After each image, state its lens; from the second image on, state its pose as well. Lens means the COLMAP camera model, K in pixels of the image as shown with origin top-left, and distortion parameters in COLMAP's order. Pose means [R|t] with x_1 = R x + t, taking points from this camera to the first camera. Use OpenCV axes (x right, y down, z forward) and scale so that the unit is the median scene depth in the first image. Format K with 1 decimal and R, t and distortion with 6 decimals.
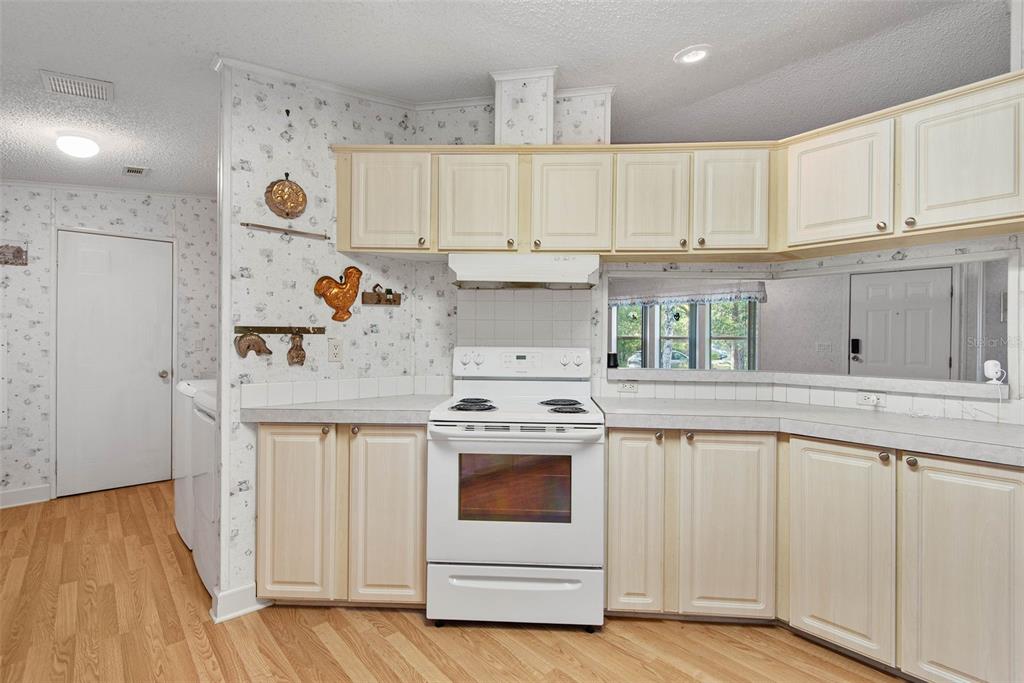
lens RADIAL K [[464.3, 0, 517.4], [0, 464.3, 340.1], [0, 0, 1]] dist [0.023577, -0.016283]
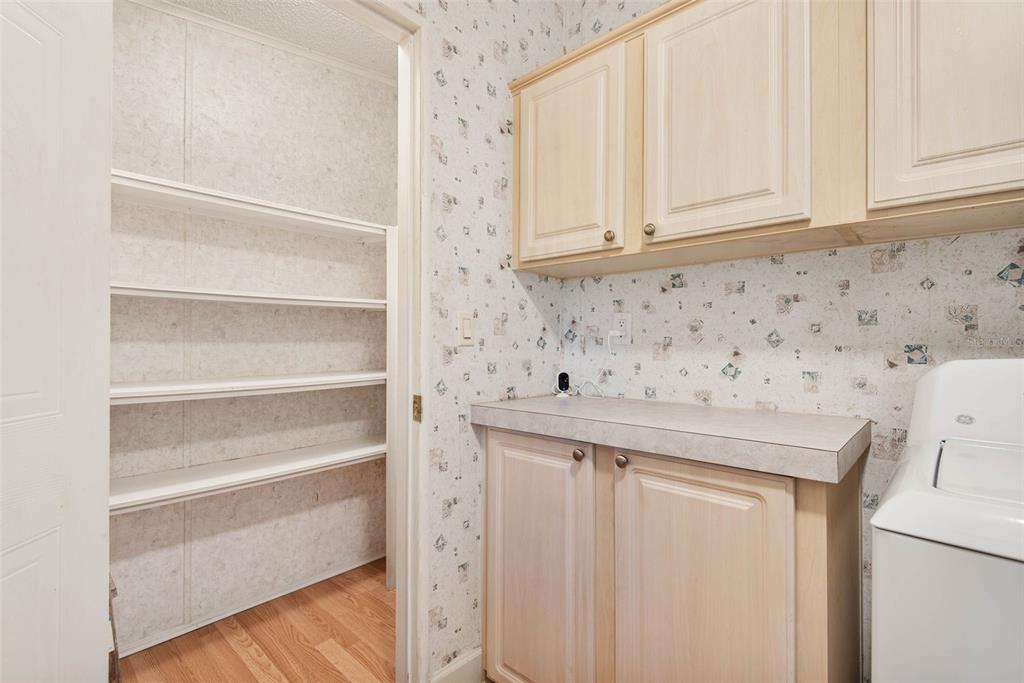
lens RADIAL K [[464.3, 0, 517.4], [0, 464.3, 340.1], [0, 0, 1]] dist [0.023577, -0.016283]
pose [[0.996387, -0.005910, 0.084724, -1.203745], [0.006912, 0.999910, -0.011539, 0.040740], [-0.084648, 0.012083, 0.996338, 1.137849]]
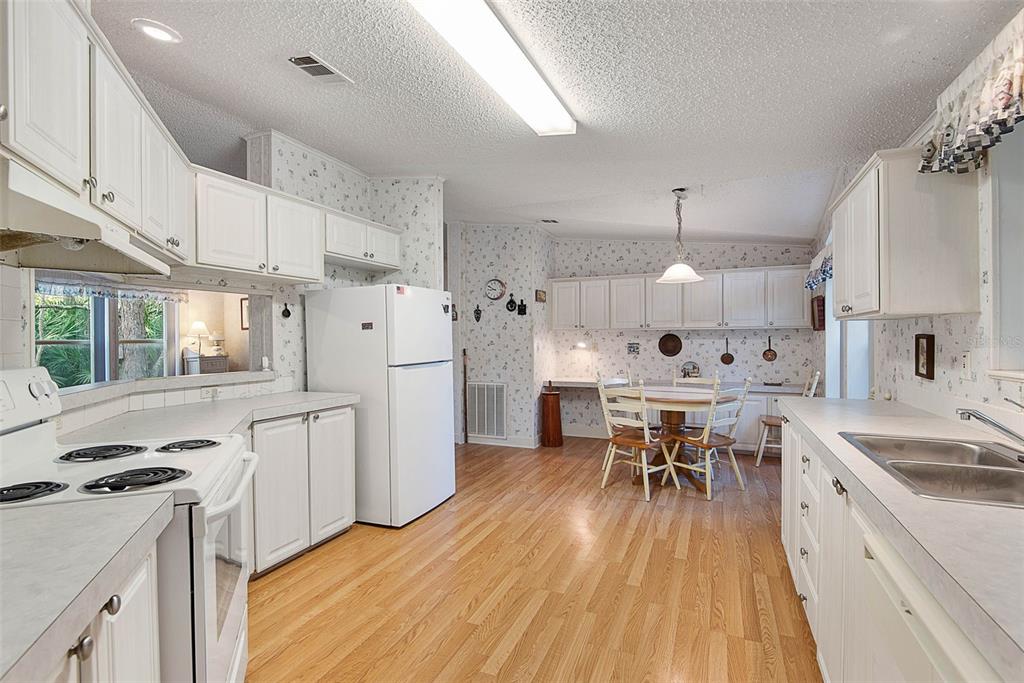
lens RADIAL K [[481.1, 0, 516.2], [0, 481.1, 340.4], [0, 0, 1]] dist [0.016445, -0.022193]
pose [[-0.422530, -0.005659, 0.906331, -0.749644], [0.005929, 0.999942, 0.009007, -0.020589], [-0.906329, 0.009179, -0.422472, 0.770844]]
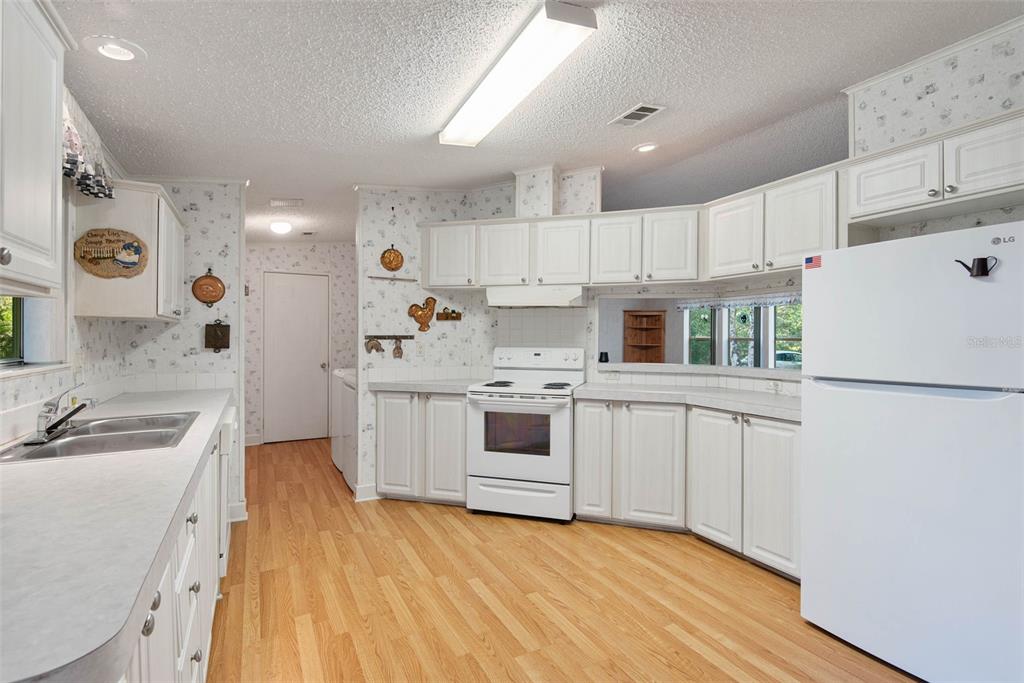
lens RADIAL K [[478.0, 0, 519.2], [0, 478.0, 338.8], [0, 0, 1]] dist [0.021434, -0.021635]
pose [[0.971441, -0.003034, -0.237264, 0.345721], [0.002378, 0.999993, -0.003053, -0.009059], [0.237271, 0.002401, 0.971440, -0.547268]]
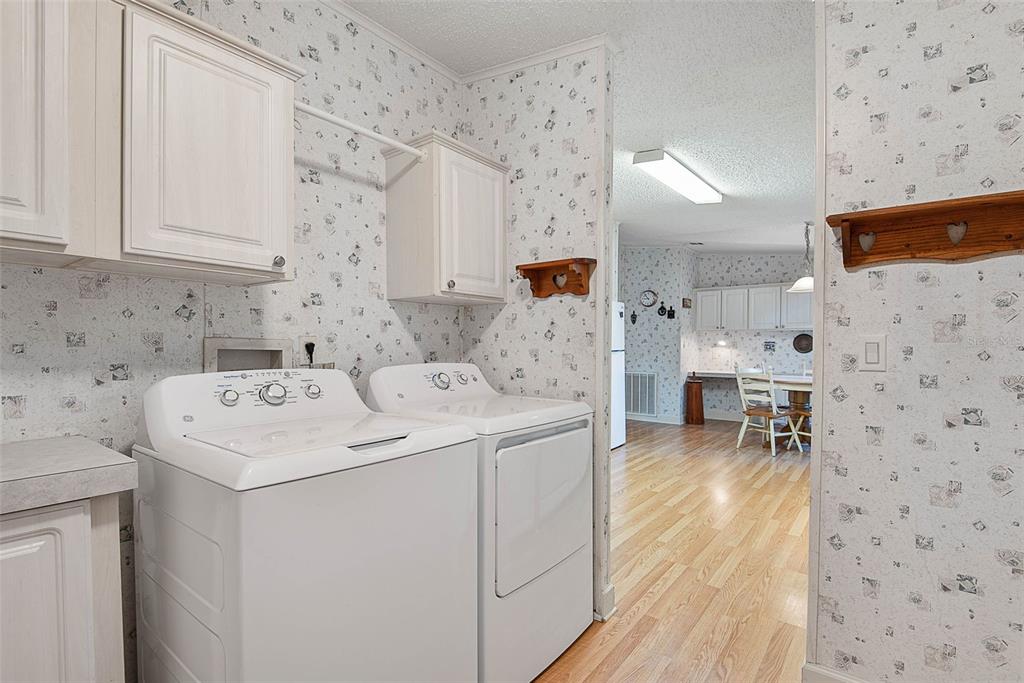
lens RADIAL K [[483.6, 0, 516.5], [0, 483.6, 354.6], [0, 0, 1]] dist [0.025607, -0.023105]
pose [[-0.171841, -0.027802, 0.984732, -1.425191], [0.000544, 0.999599, 0.028317, 0.014111], [-0.985125, 0.005402, -0.171757, 1.212321]]
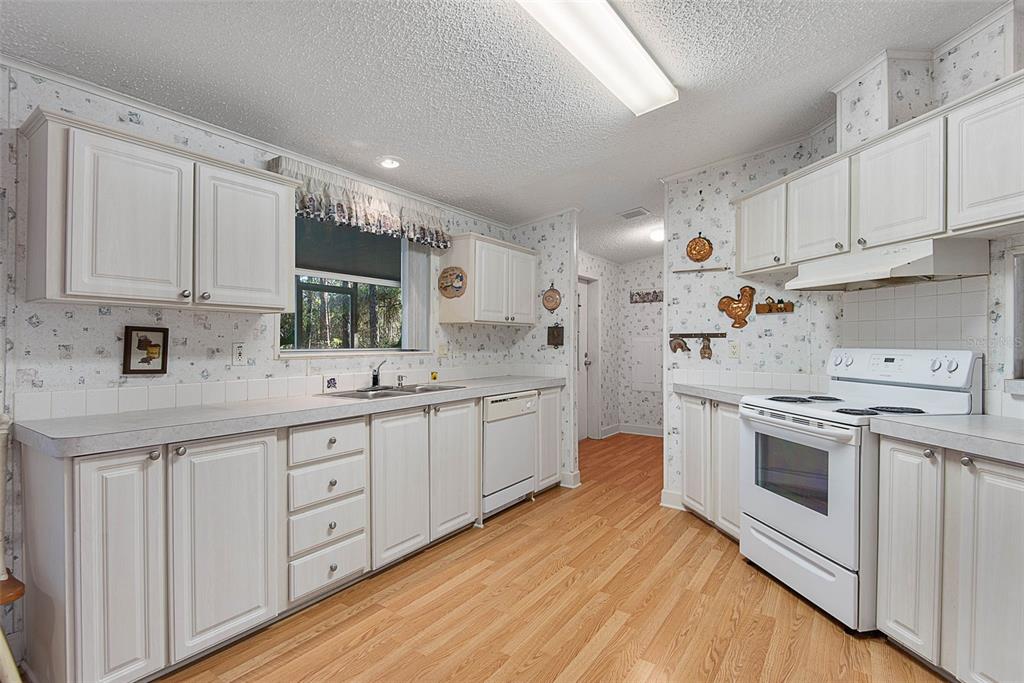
lens RADIAL K [[481.1, 0, 516.2], [0, 481.1, 340.4], [0, 0, 1]] dist [0.016445, -0.022193]
pose [[0.222258, -0.009059, -0.974946, 0.856671], [-0.004420, 0.999937, -0.010299, 0.012381], [0.974978, 0.006598, 0.222204, 0.068051]]
